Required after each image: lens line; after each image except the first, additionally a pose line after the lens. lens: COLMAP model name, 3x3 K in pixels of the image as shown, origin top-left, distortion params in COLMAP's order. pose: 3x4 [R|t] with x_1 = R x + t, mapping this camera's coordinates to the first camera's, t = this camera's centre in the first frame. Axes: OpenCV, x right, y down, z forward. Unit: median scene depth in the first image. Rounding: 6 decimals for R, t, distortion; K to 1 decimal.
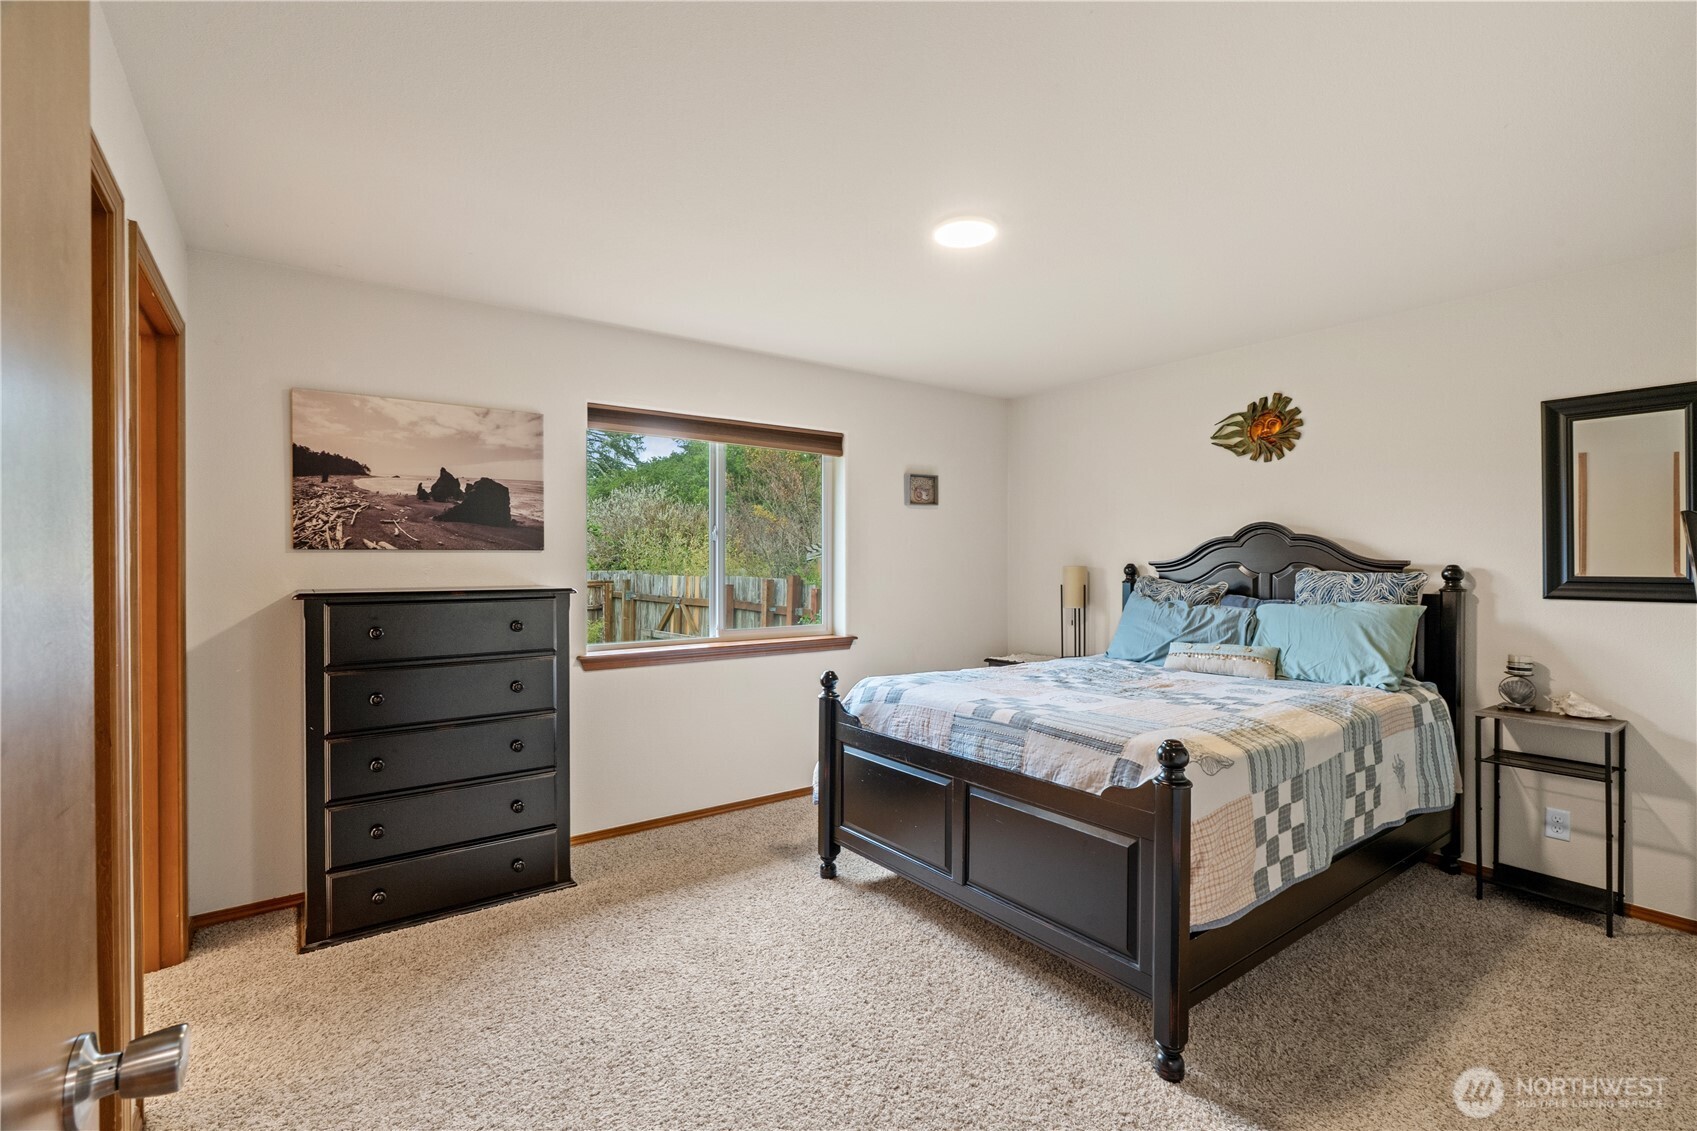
lens RADIAL K [[761.6, 0, 854.4], [0, 761.6, 565.0], [0, 0, 1]] dist [0.001242, 0.000891]
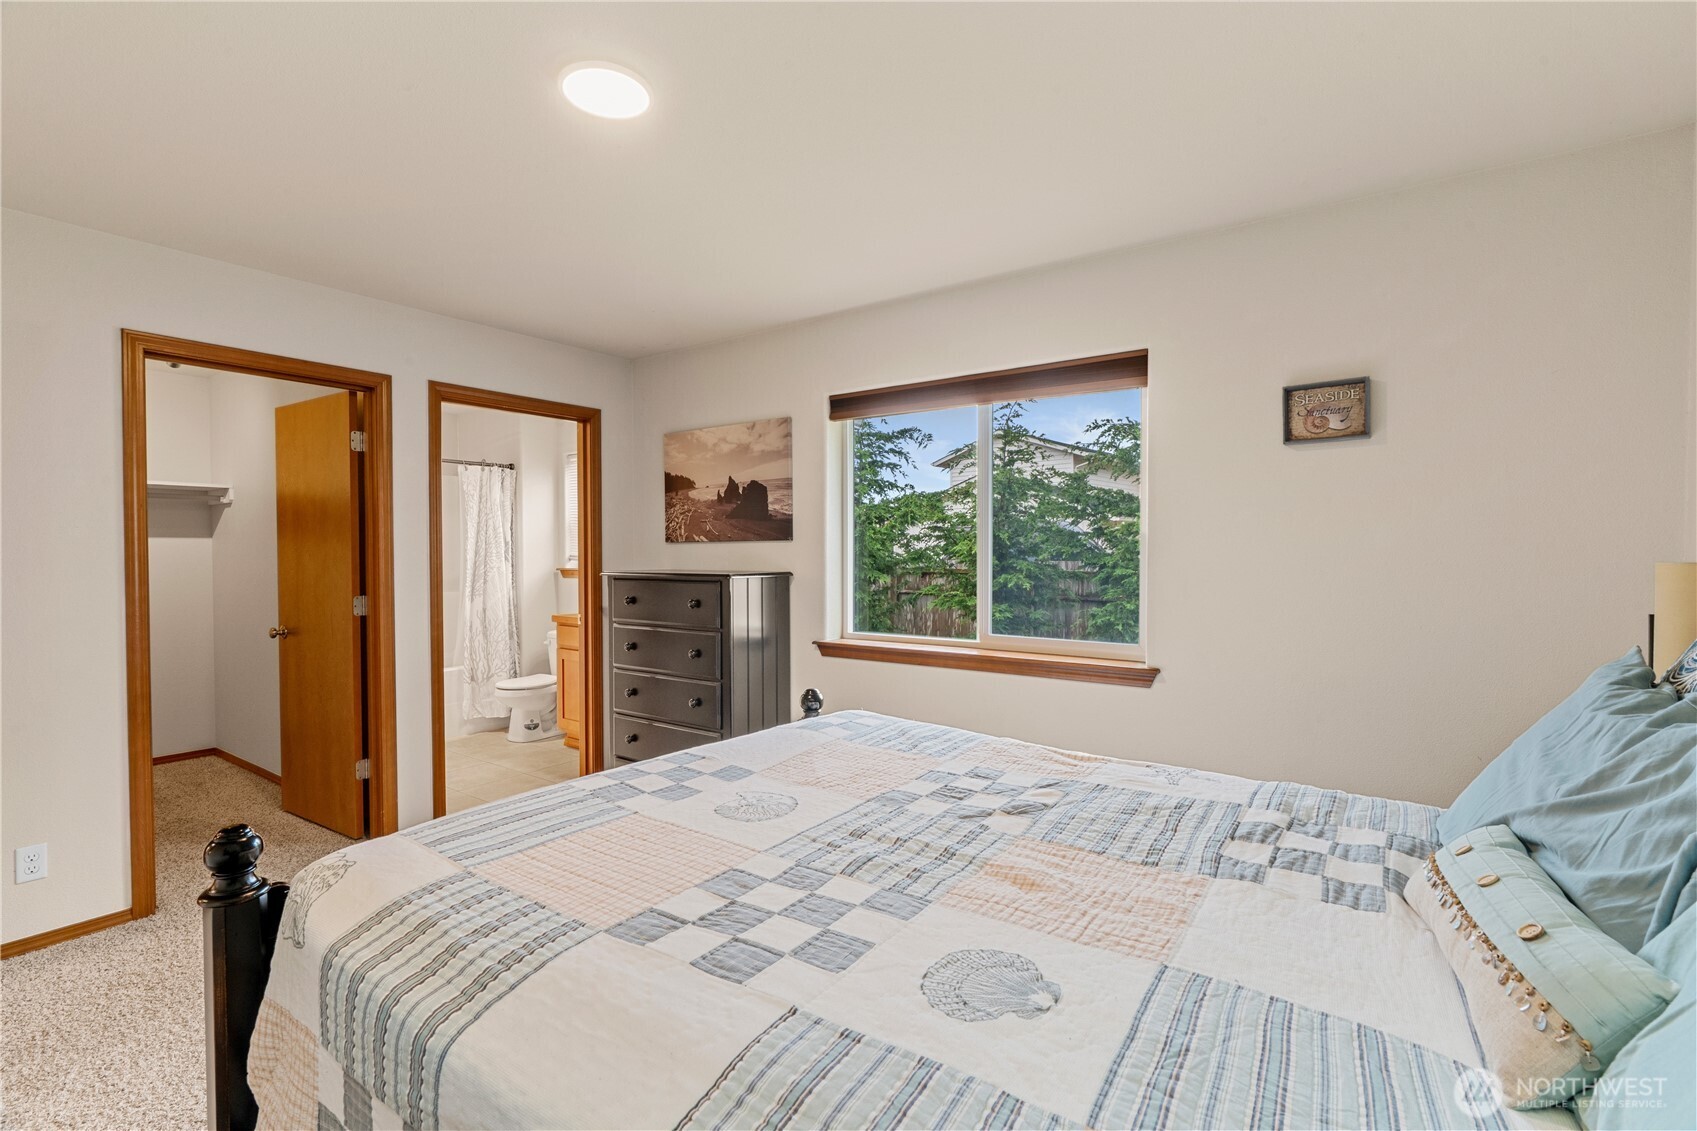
lens RADIAL K [[761.6, 0, 854.4], [0, 761.6, 565.0], [0, 0, 1]] dist [0.001242, 0.000891]
pose [[0.308471, 0.018739, -0.951049, 0.701217], [-0.004317, 0.999823, 0.018299, -0.004428], [0.951224, -0.001539, 0.308497, 0.781659]]
